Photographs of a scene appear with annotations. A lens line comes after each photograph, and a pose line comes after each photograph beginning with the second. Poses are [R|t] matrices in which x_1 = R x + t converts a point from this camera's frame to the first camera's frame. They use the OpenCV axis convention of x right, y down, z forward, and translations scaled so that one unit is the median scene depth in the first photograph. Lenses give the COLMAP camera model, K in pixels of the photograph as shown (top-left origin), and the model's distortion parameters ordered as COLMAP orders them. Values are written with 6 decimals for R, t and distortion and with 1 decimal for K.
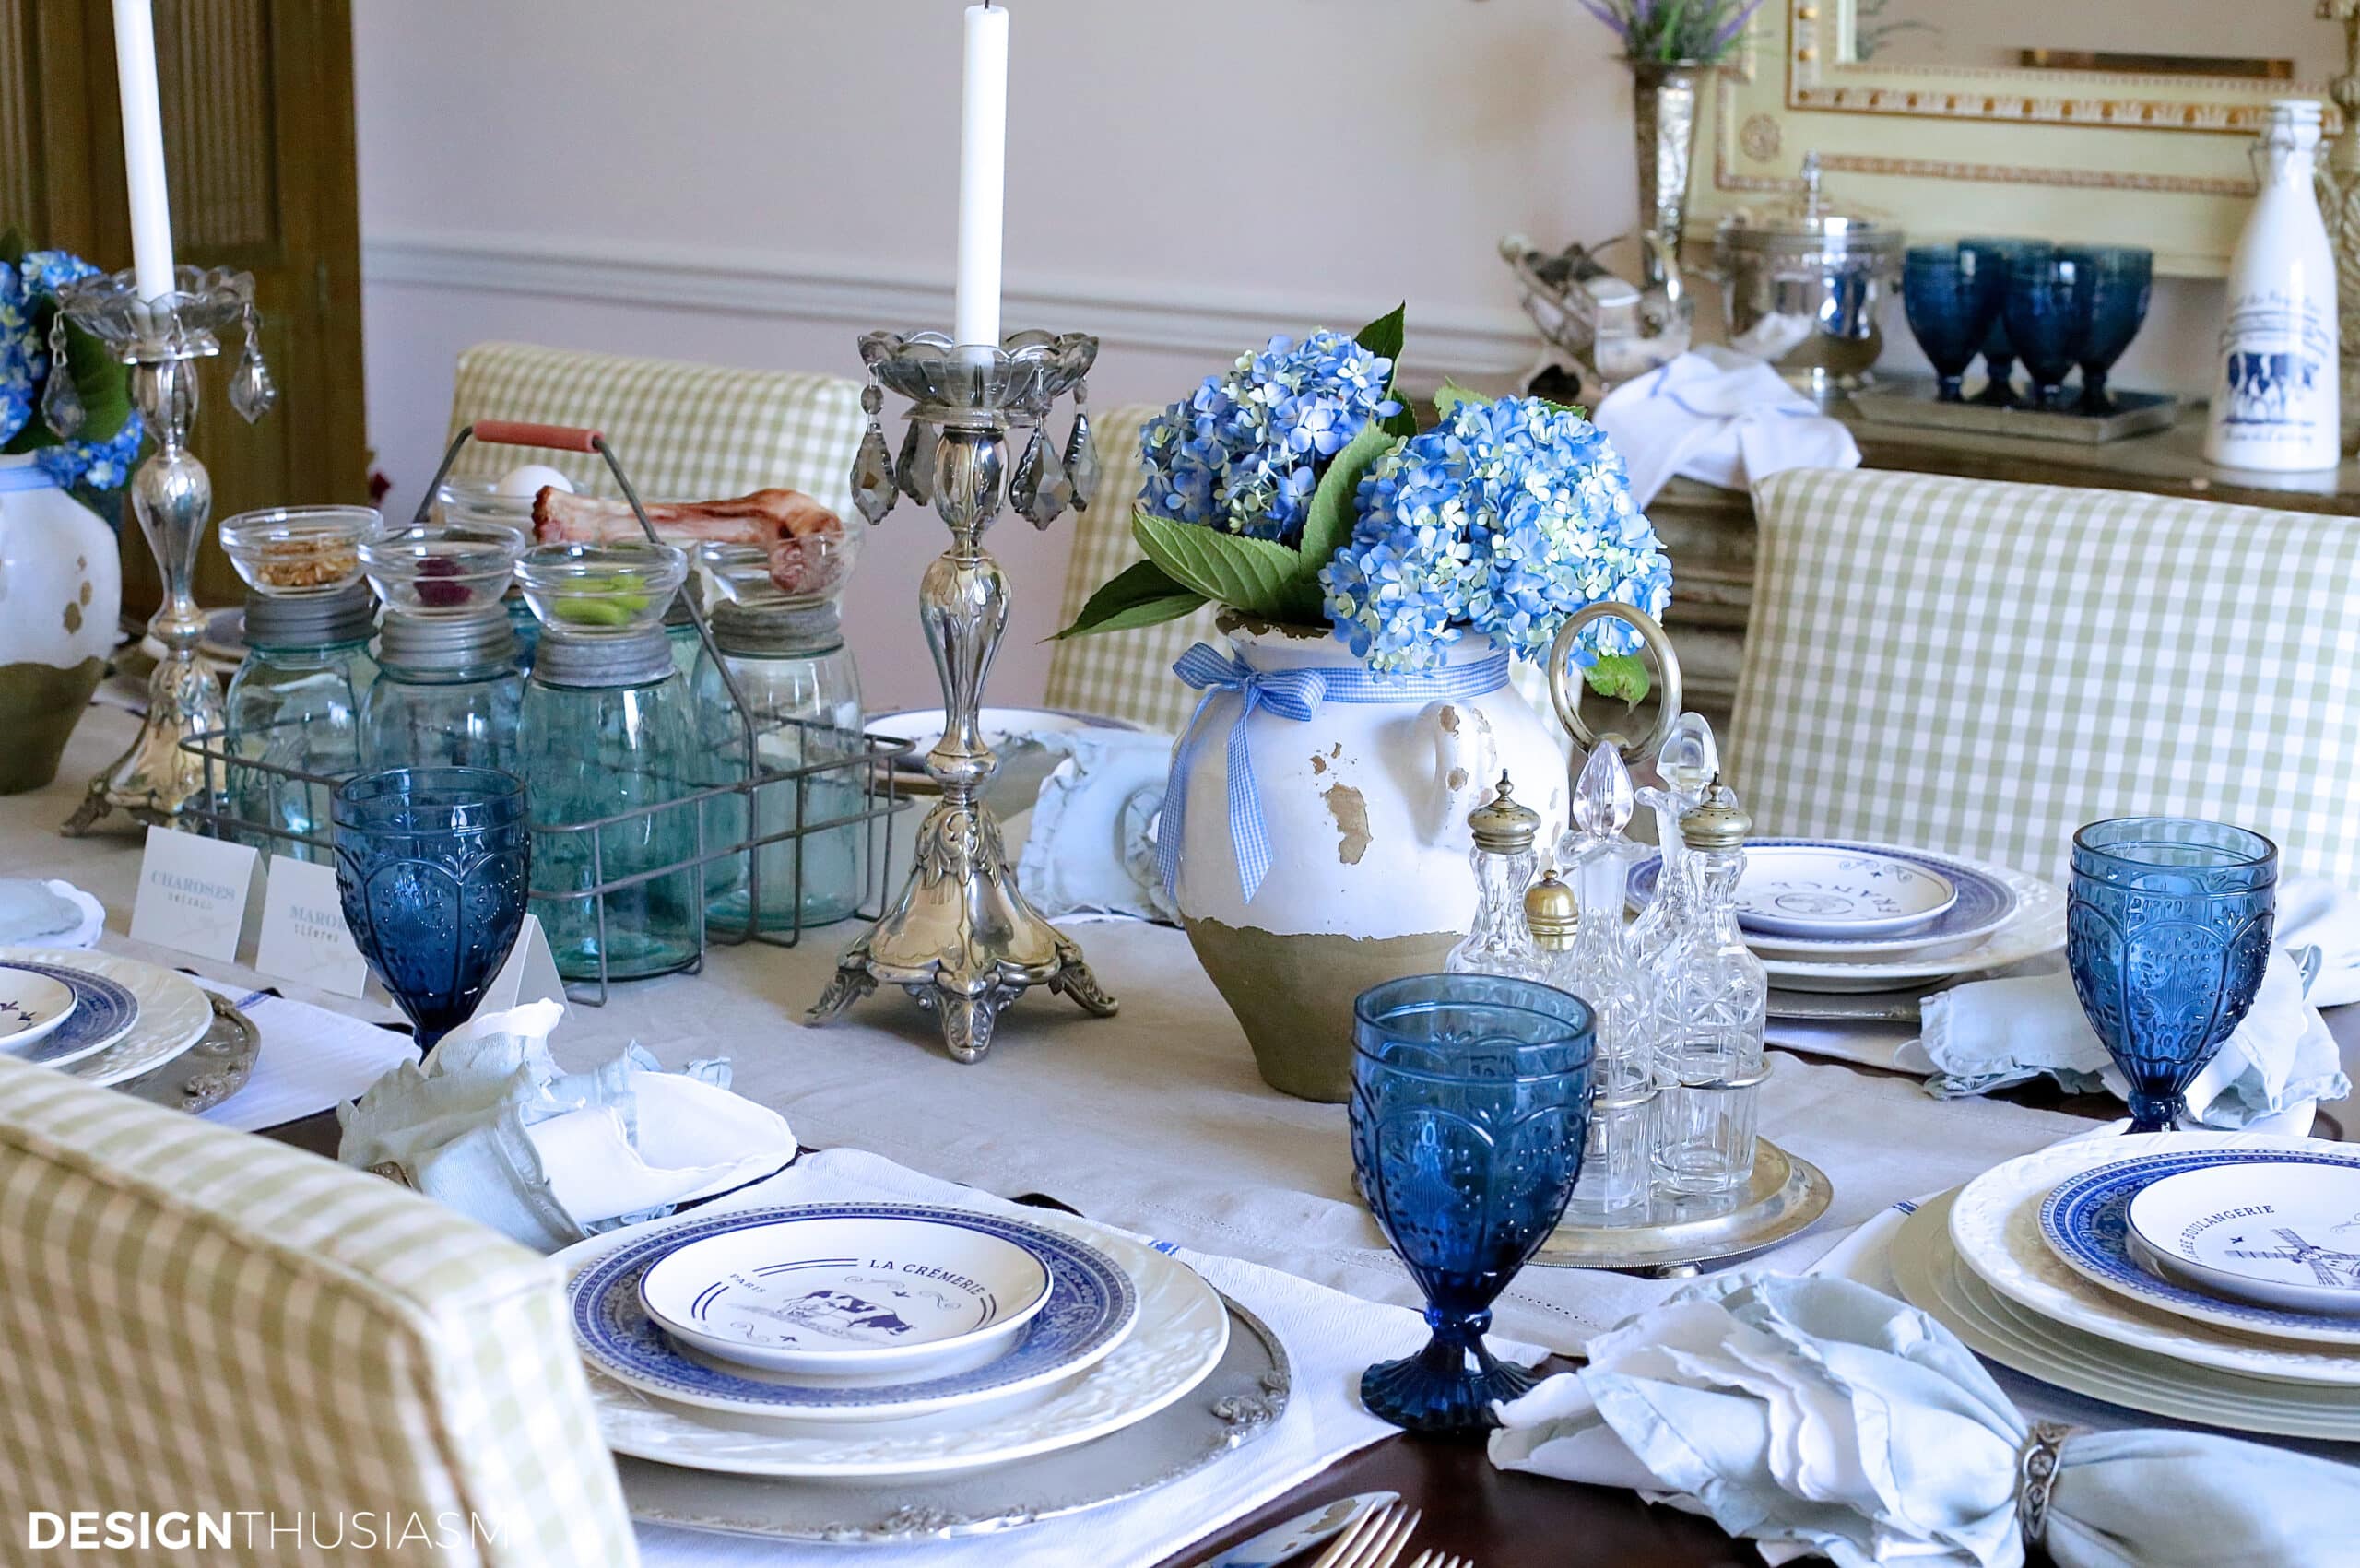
lens RADIAL K [[3885.3, 0, 1180.0], [0, 3885.3, 784.0], [0, 0, 1]] dist [-0.218739, -0.001581]
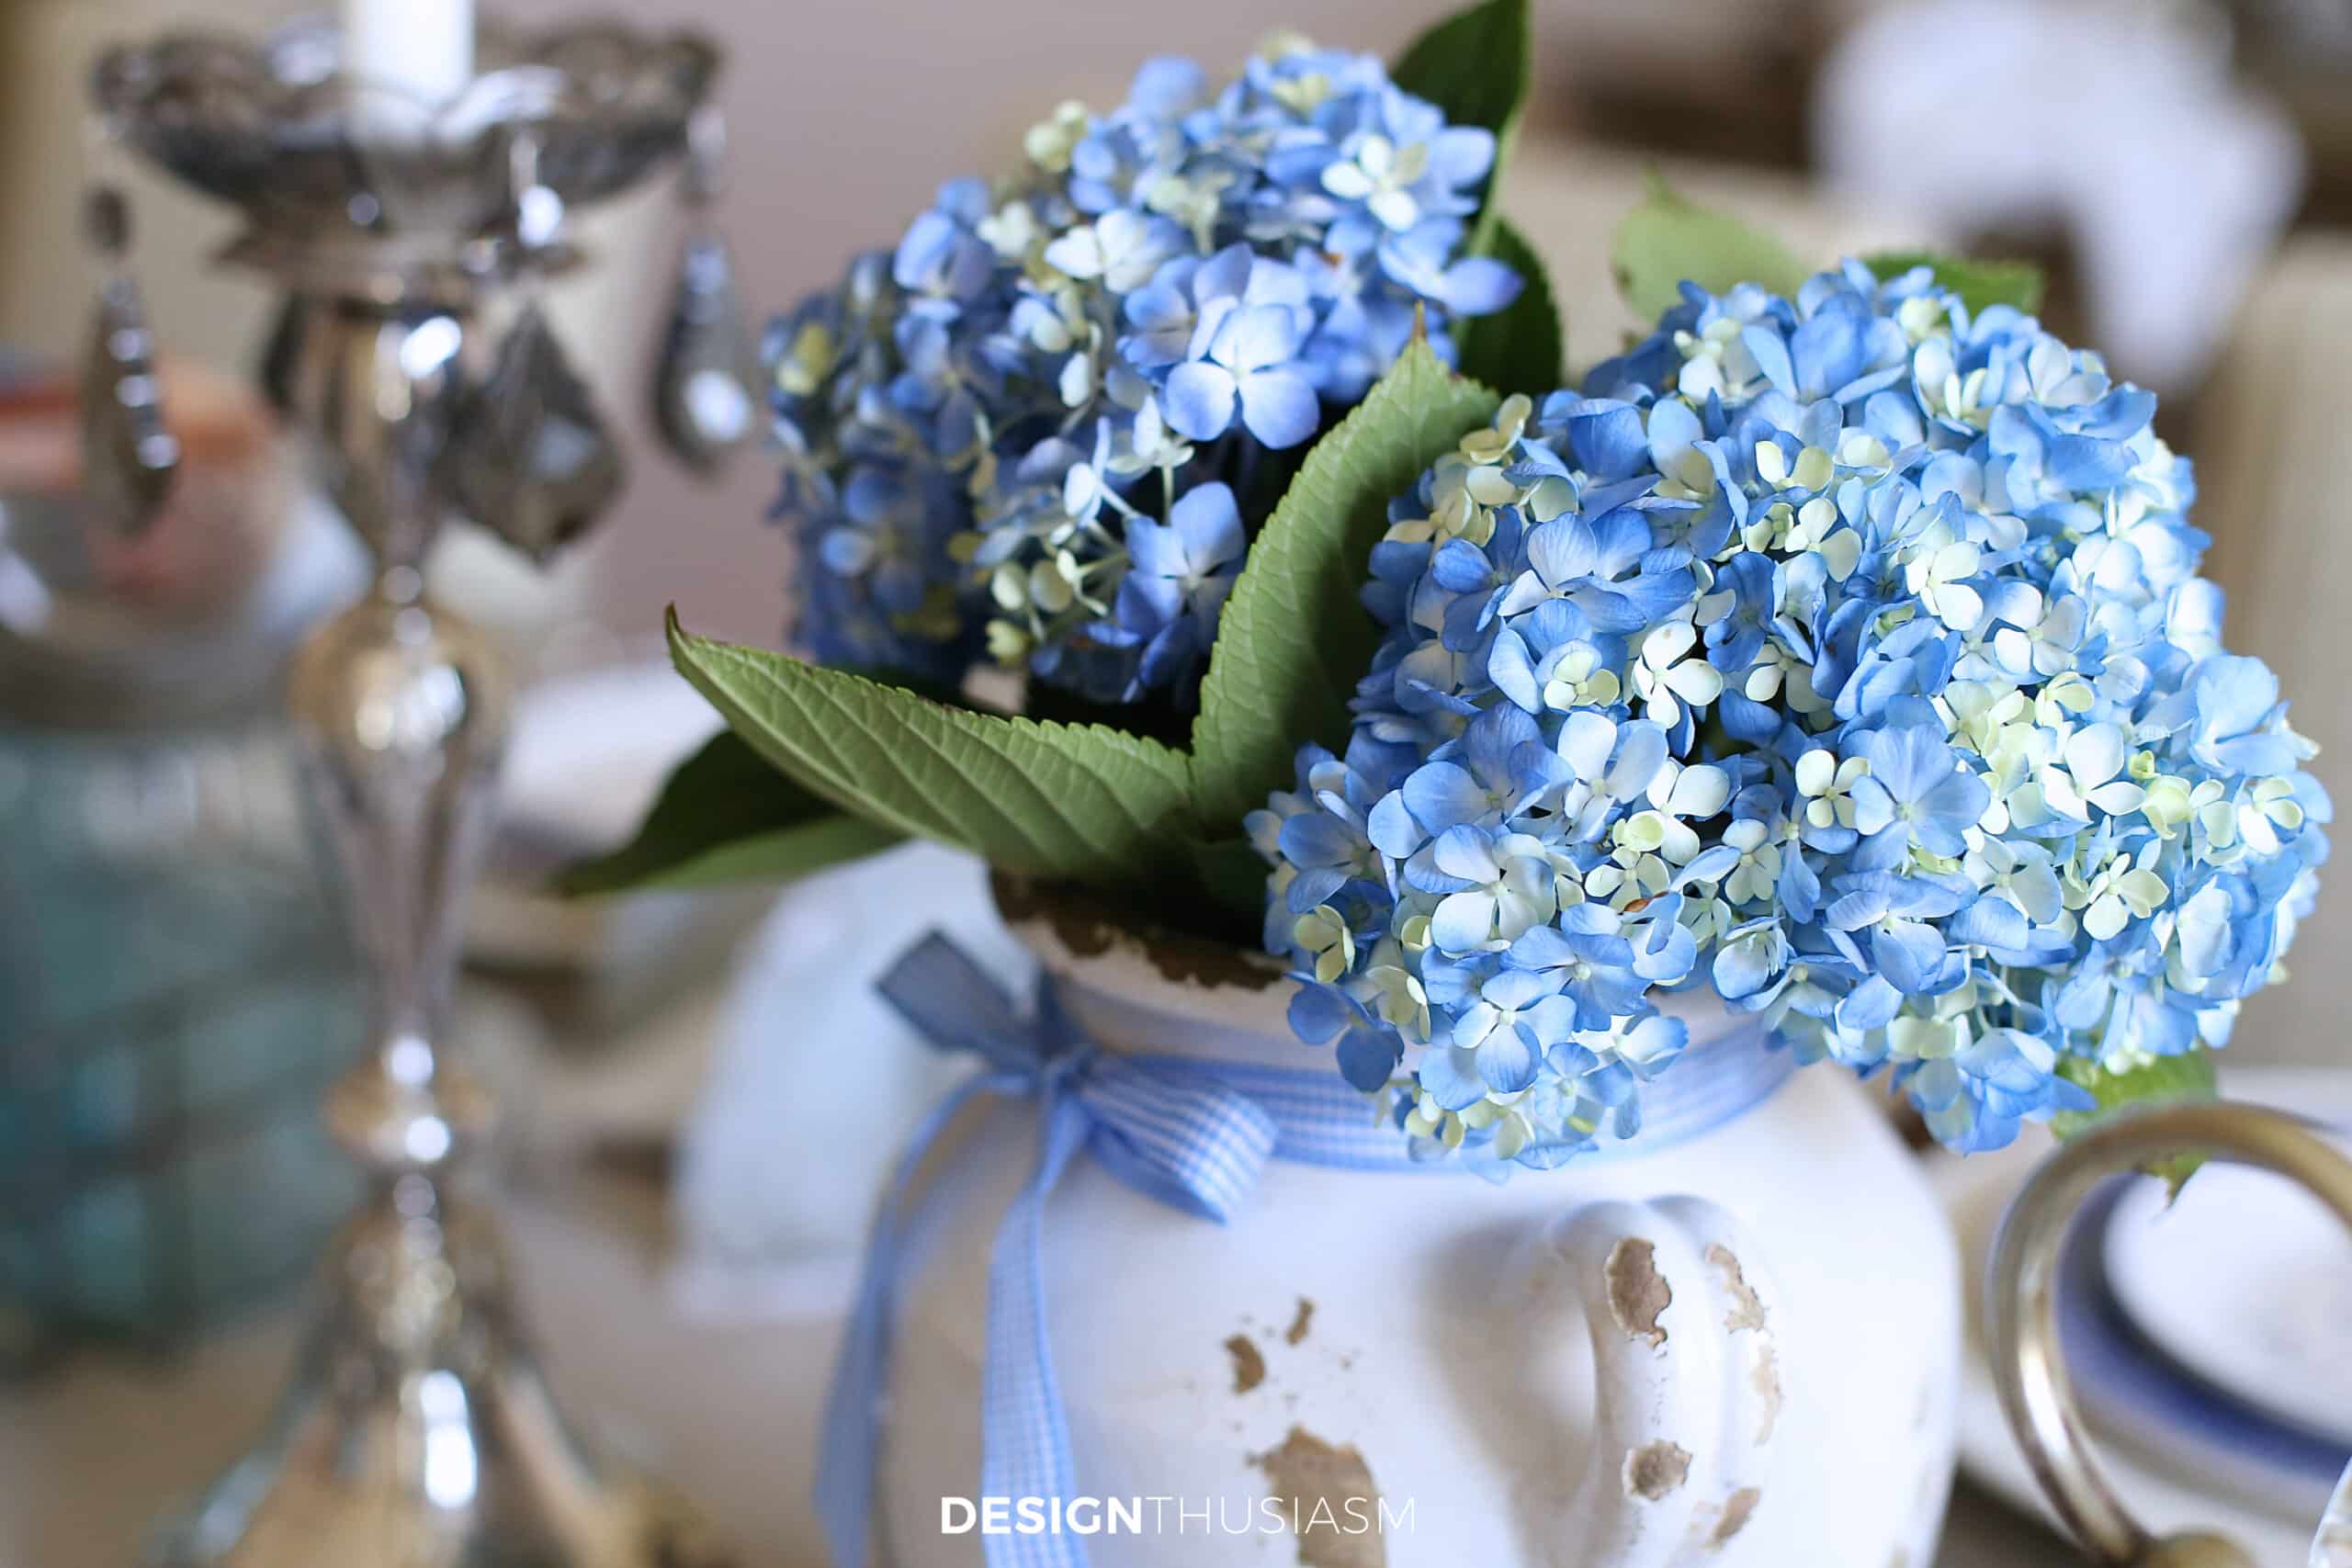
lens RADIAL K [[3871.8, 0, 1176.0], [0, 3871.8, 784.0], [0, 0, 1]] dist [-0.218739, -0.001581]
pose [[0.999143, 0.015123, -0.038527, 0.042187], [-0.010895, 0.994124, 0.107698, -0.091982], [0.039930, -0.107186, 0.993437, 0.680089]]
